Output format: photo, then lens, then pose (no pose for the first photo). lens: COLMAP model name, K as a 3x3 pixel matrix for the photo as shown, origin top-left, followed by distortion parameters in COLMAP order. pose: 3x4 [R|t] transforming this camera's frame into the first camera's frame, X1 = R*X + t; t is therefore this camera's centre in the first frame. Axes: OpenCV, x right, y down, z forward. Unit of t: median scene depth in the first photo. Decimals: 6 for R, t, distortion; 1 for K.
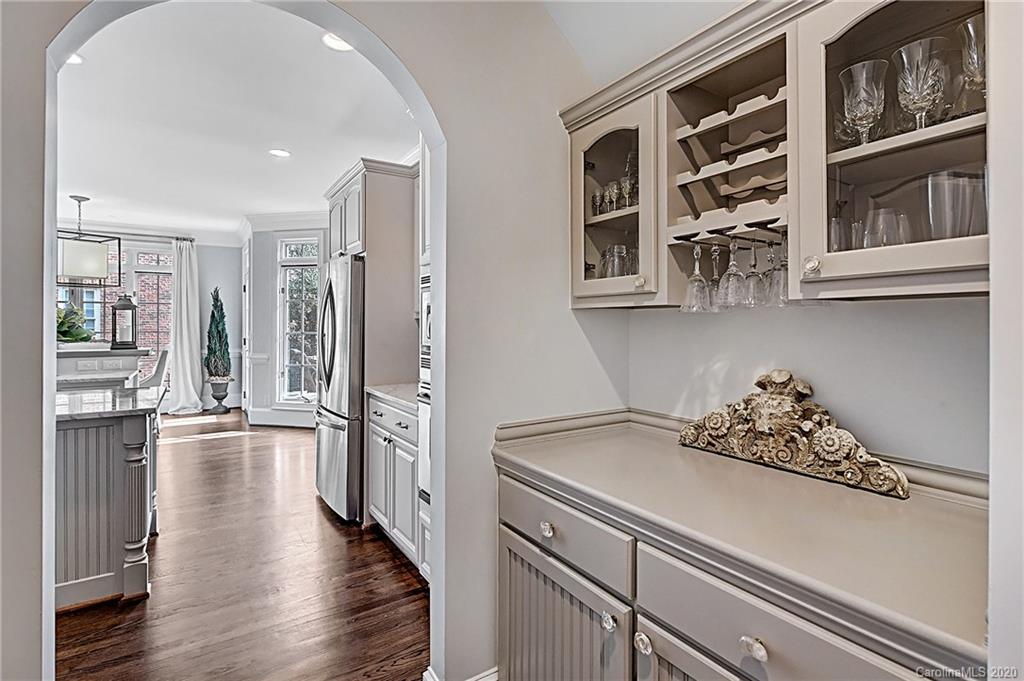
lens RADIAL K [[489.3, 0, 515.9], [0, 489.3, 325.6], [0, 0, 1]] dist [0.001274, 0.000454]
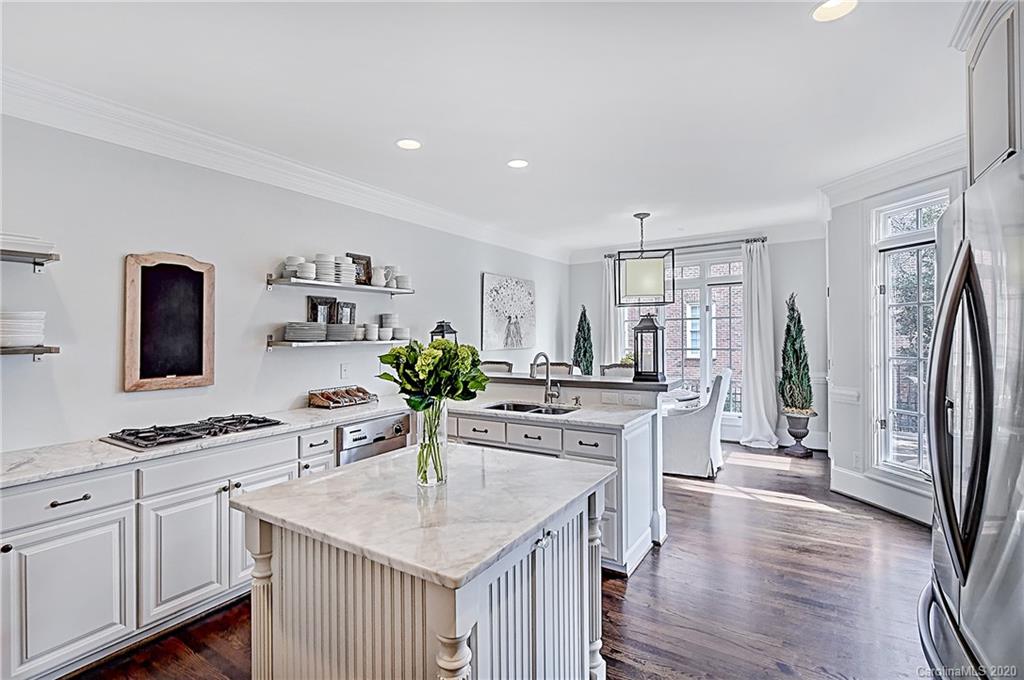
lens RADIAL K [[471.0, 0, 513.5], [0, 471.0, 335.7], [0, 0, 1]] dist [0.000638, 0.000248]
pose [[0.404664, -0.005842, -0.914447, -0.103888], [0.015631, 0.999878, 0.000530, -0.018642], [0.914332, -0.014508, 0.404706, 0.289555]]
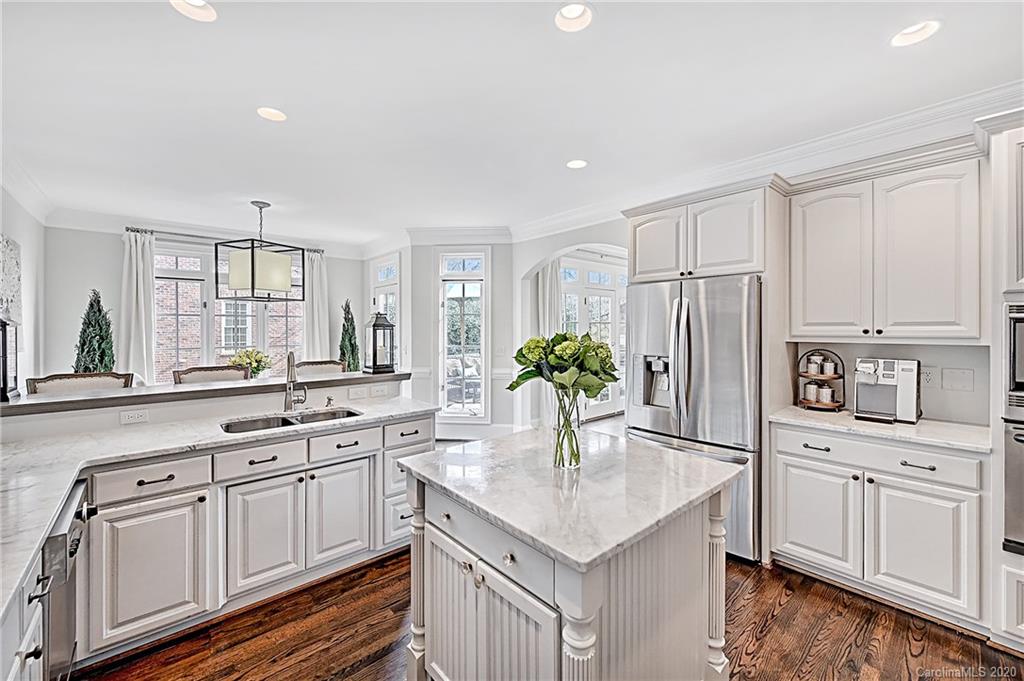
lens RADIAL K [[410.7, 0, 517.3], [0, 410.7, 327.6], [0, 0, 1]] dist [-0.000518, -0.000469]
pose [[0.989491, -0.003740, 0.144548, -0.398126], [0.003957, 0.999991, -0.001216, -0.020100], [-0.144542, 0.001776, 0.989497, 0.129748]]
